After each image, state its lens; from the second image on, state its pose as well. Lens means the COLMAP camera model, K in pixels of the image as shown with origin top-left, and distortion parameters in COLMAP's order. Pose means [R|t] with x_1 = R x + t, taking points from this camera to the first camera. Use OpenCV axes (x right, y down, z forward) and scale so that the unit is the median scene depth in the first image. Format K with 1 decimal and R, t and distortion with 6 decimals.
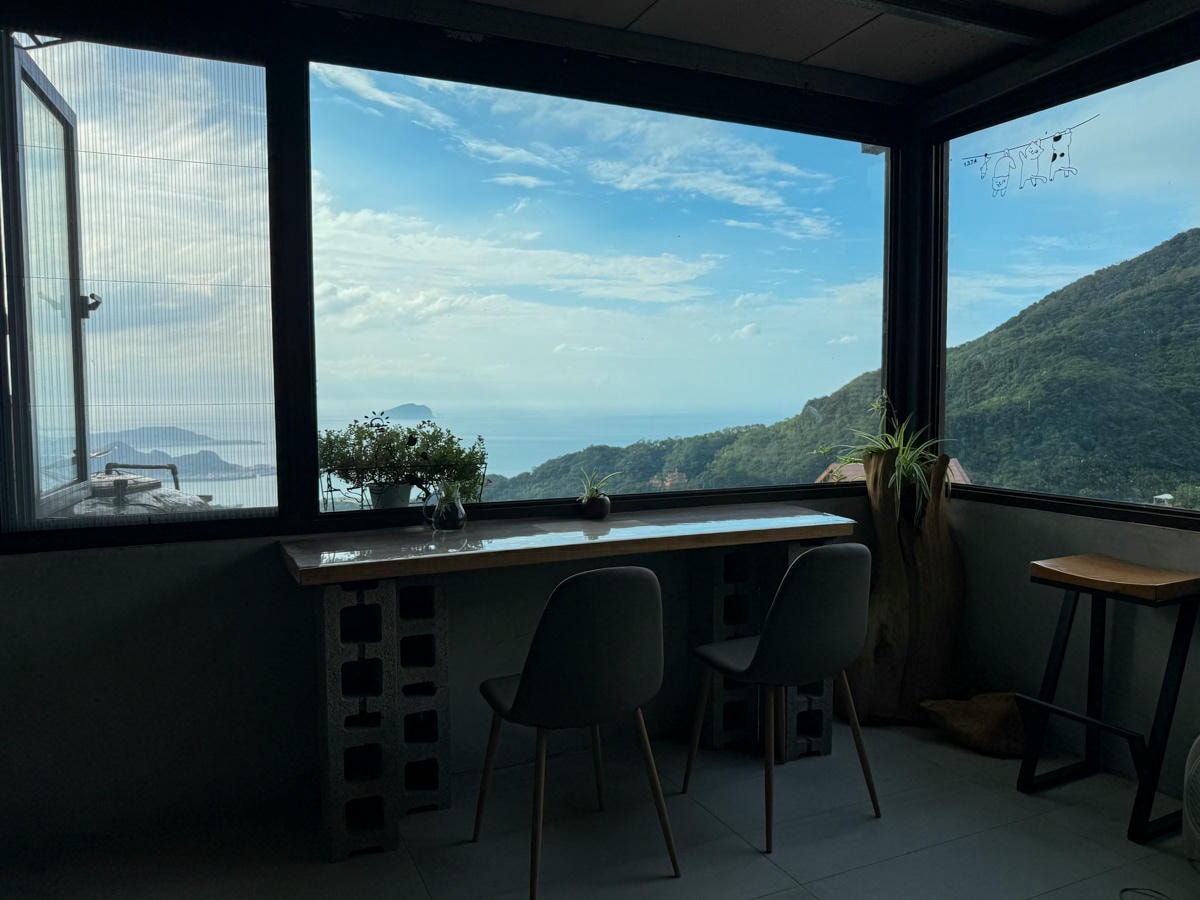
lens RADIAL K [[881.9, 0, 600.0], [0, 881.9, 450.0], [0, 0, 1]] dist [-0.006162, 0.001666]
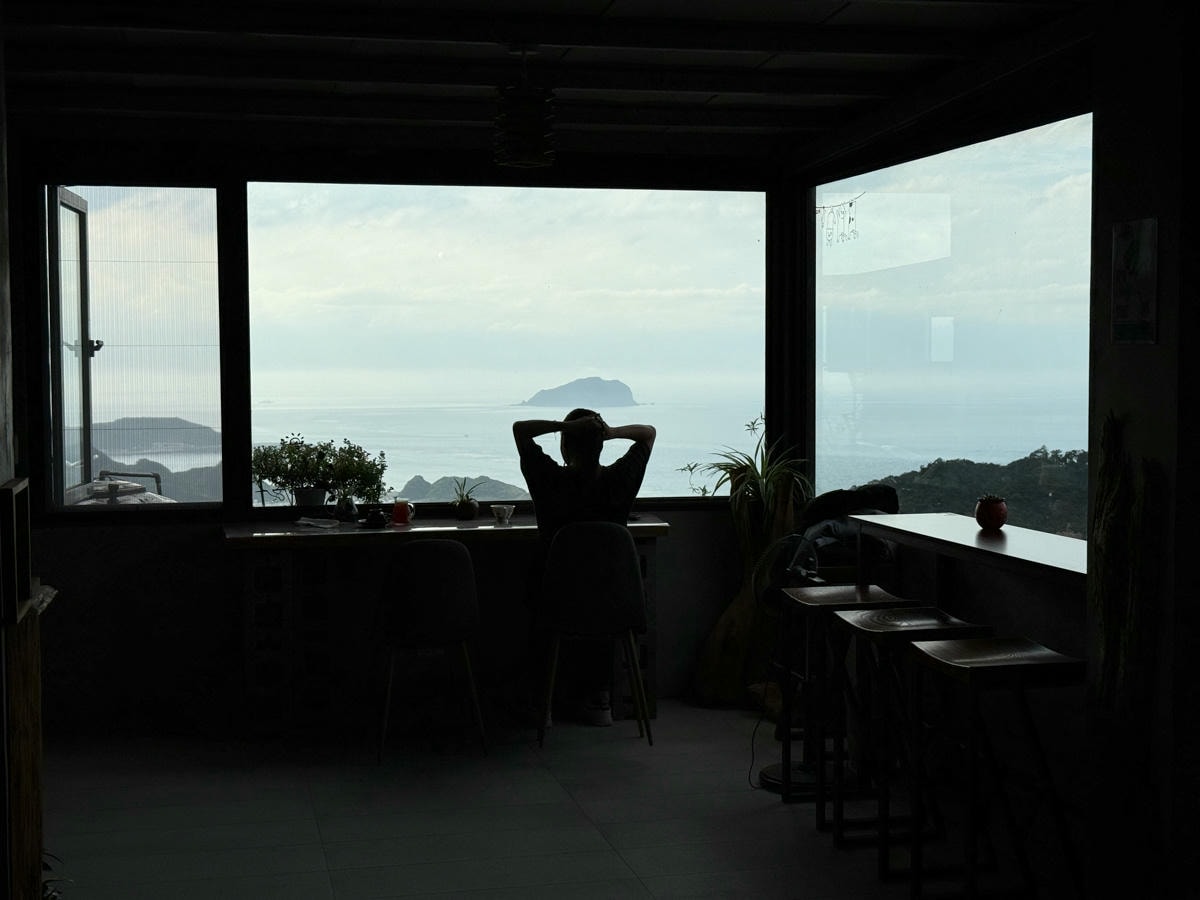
lens RADIAL K [[1703.4, 0, 600.0], [0, 1703.4, 450.0], [0, 0, 1]] dist [0.025834, 0.014160]
pose [[0.978572, 0.010916, -0.205615, 0.673467], [-0.012920, 0.999881, -0.008407, -0.001810], [0.205499, 0.010883, 0.978597, -1.320302]]
